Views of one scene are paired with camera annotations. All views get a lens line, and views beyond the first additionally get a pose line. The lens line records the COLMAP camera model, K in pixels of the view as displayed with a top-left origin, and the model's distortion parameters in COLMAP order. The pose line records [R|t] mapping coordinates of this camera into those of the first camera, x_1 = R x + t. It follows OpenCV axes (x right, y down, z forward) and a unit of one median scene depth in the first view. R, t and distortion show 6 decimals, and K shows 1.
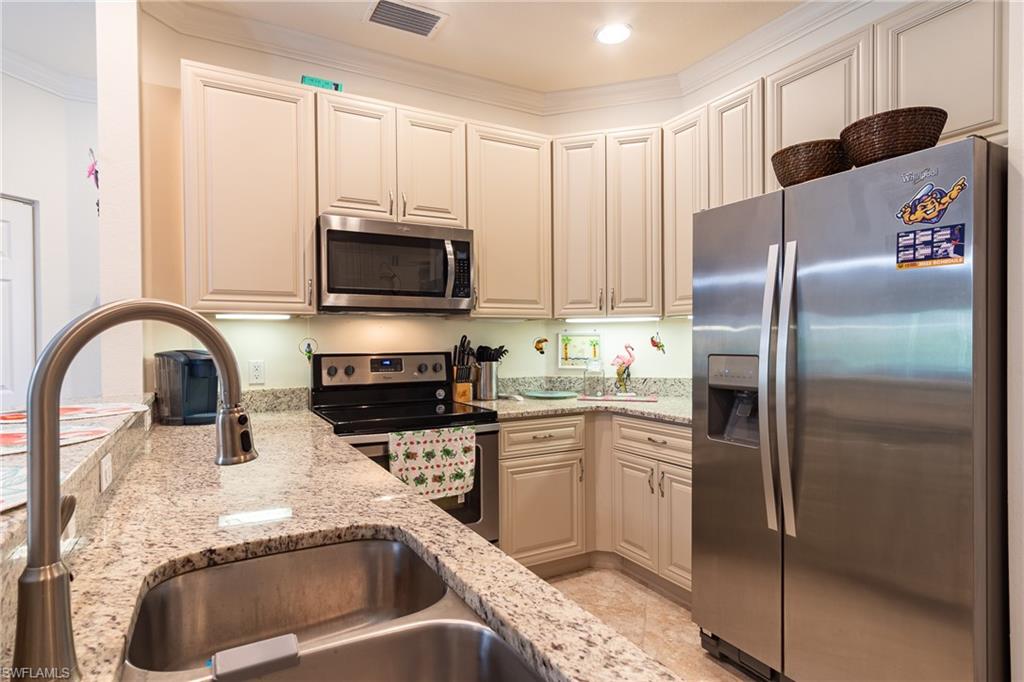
lens RADIAL K [[549.0, 0, 510.4], [0, 549.0, 345.4], [0, 0, 1]] dist [0.006533, 0.001034]
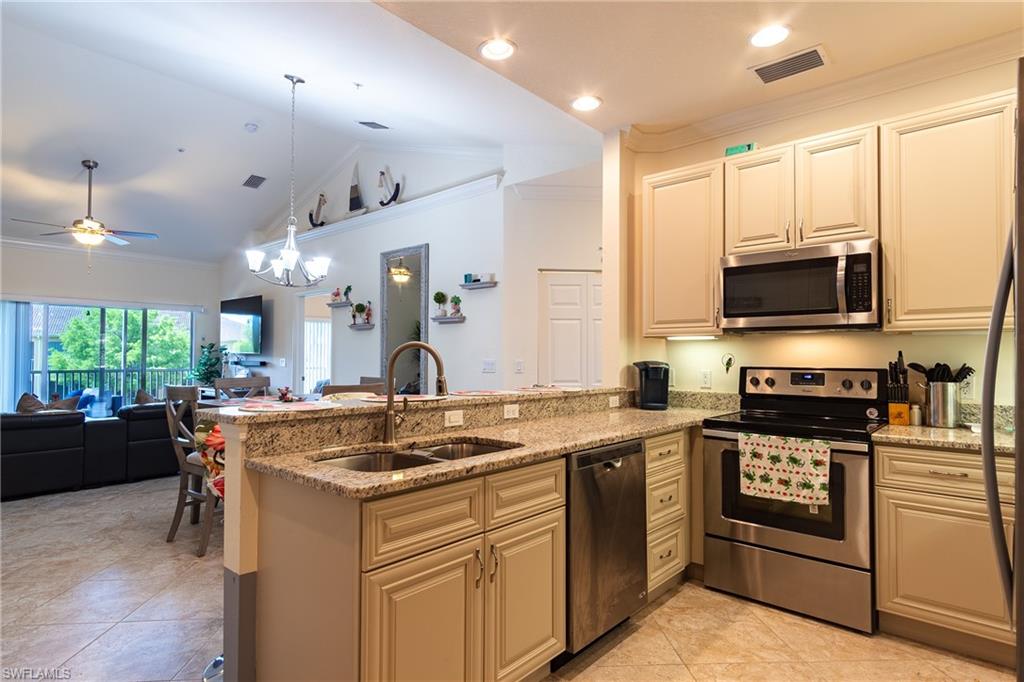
lens RADIAL K [[549.0, 0, 506.8], [0, 549.0, 345.0], [0, 0, 1]] dist [0.006533, 0.001034]
pose [[0.338465, -0.011586, -0.940908, 0.645507], [-0.015197, 0.999726, -0.017777, -0.002613], [0.940856, 0.020316, 0.338196, 0.094415]]
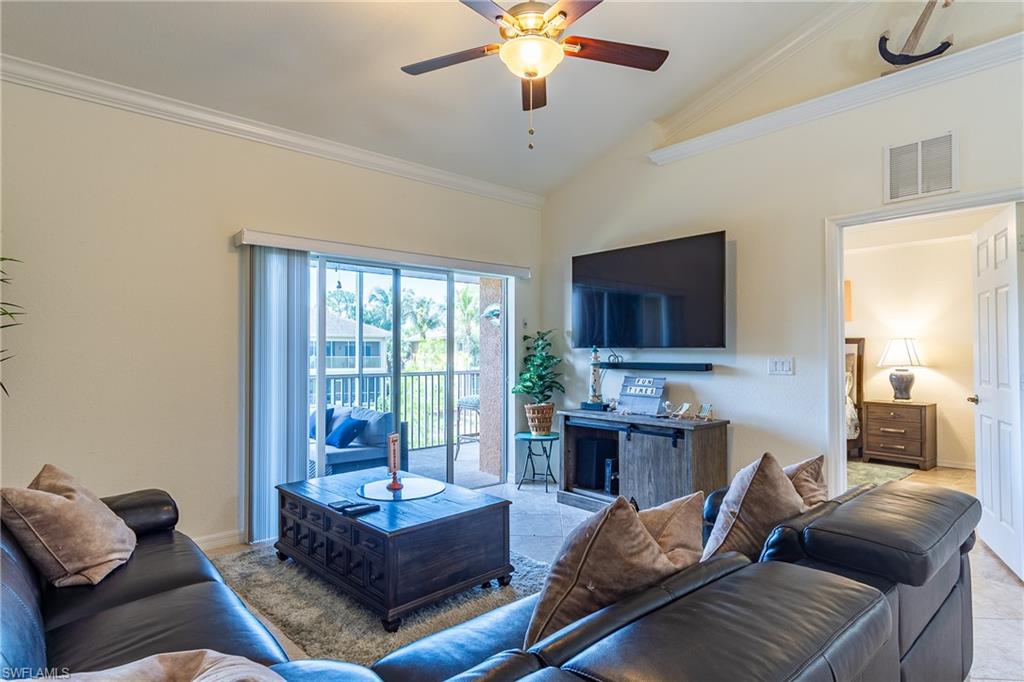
lens RADIAL K [[549.0, 0, 508.4], [0, 549.0, 345.4], [0, 0, 1]] dist [0.006533, 0.001034]
pose [[0.217995, -0.006325, -0.975929, -1.262263], [-0.010314, 0.999908, -0.008784, 0.023147], [0.975895, 0.011981, 0.217910, -1.027883]]
